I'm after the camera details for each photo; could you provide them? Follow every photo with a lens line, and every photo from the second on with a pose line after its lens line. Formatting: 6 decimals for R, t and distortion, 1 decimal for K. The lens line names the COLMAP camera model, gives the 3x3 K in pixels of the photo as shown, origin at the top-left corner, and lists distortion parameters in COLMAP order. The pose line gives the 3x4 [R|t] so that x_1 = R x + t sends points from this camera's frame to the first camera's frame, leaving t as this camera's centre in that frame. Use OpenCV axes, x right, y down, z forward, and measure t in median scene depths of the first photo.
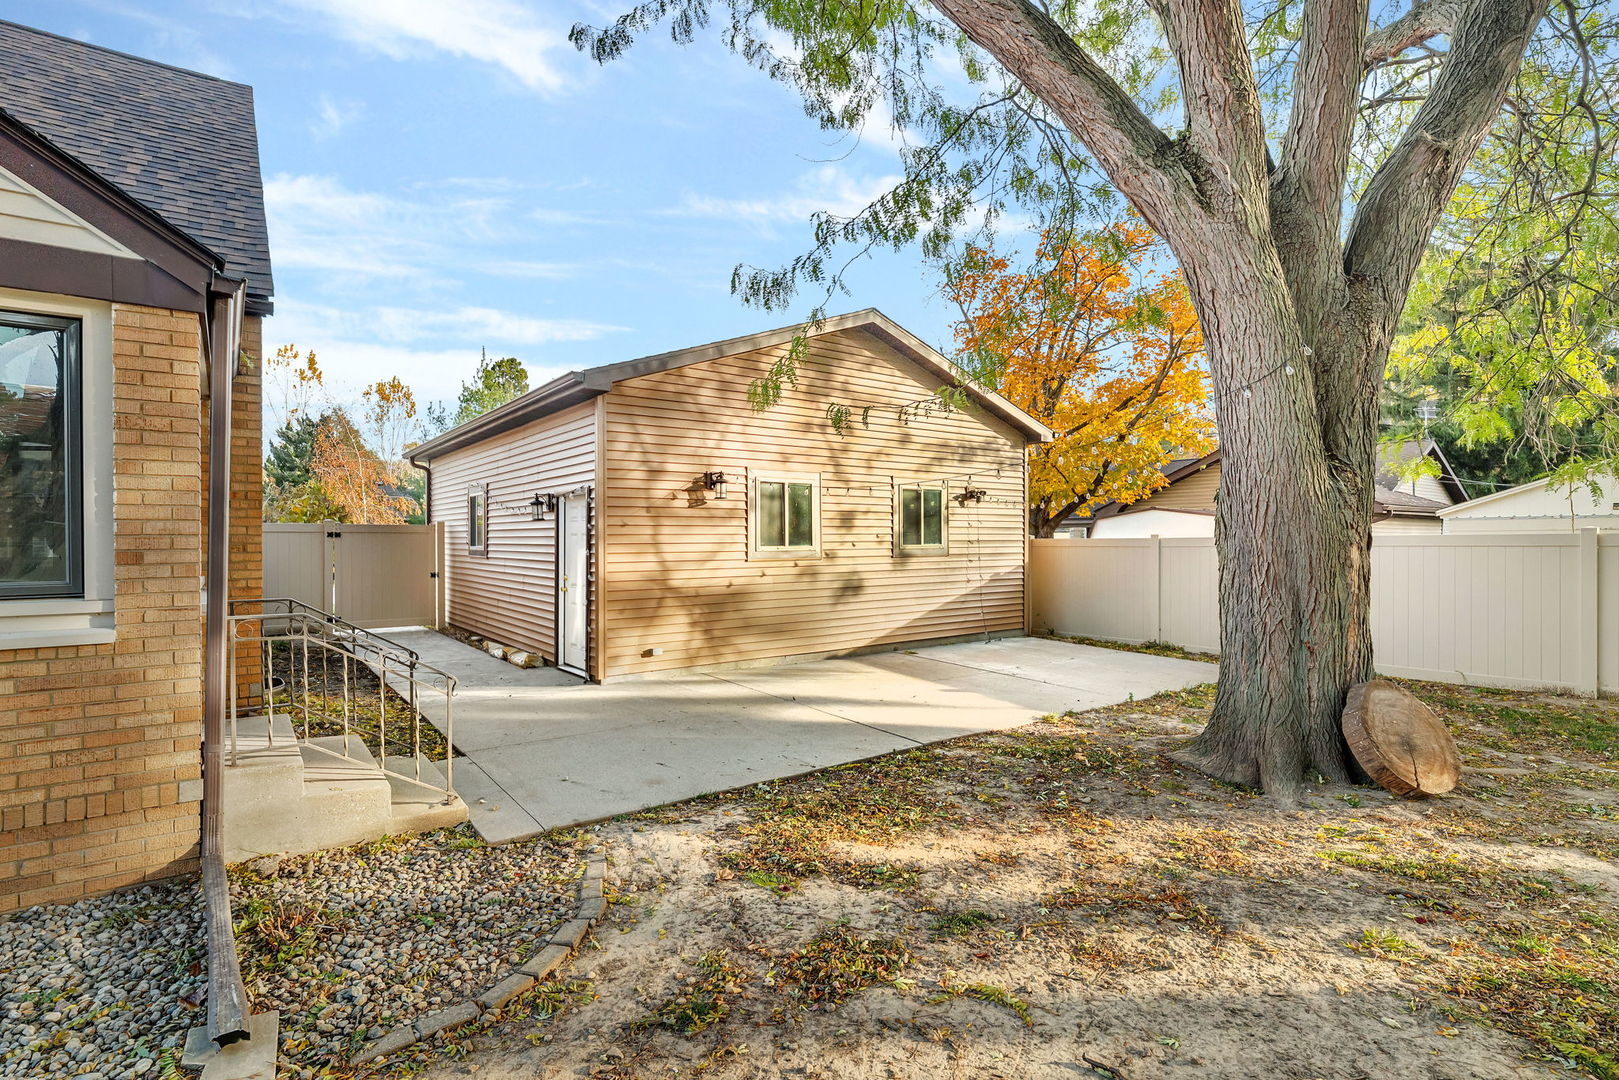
lens RADIAL K [[663.5, 0, 803.8], [0, 663.5, 536.4], [0, 0, 1]] dist [-0.000140, -0.000009]
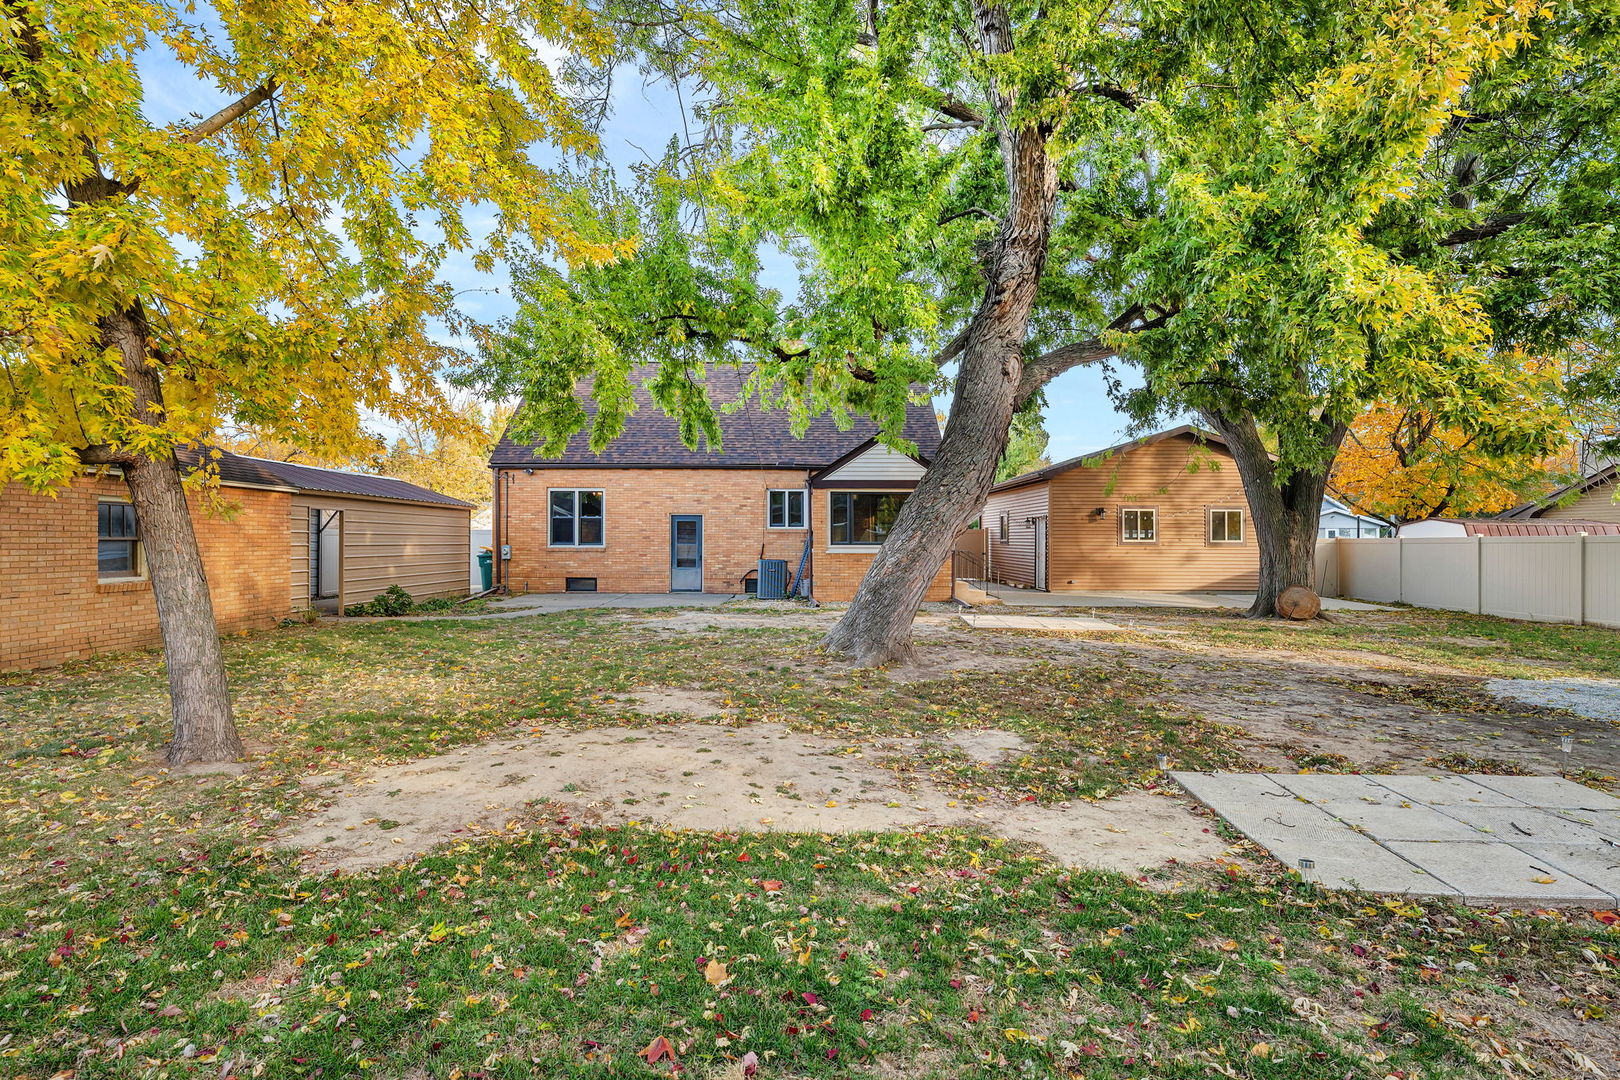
lens RADIAL K [[663.9, 0, 804.3], [0, 663.9, 536.4], [0, 0, 1]] dist [-0.000140, -0.000009]
pose [[0.750839, 0.006645, -0.660452, 0.624709], [-0.002084, 0.999968, 0.007691, -0.010886], [0.660482, -0.004398, 0.750829, -1.450460]]
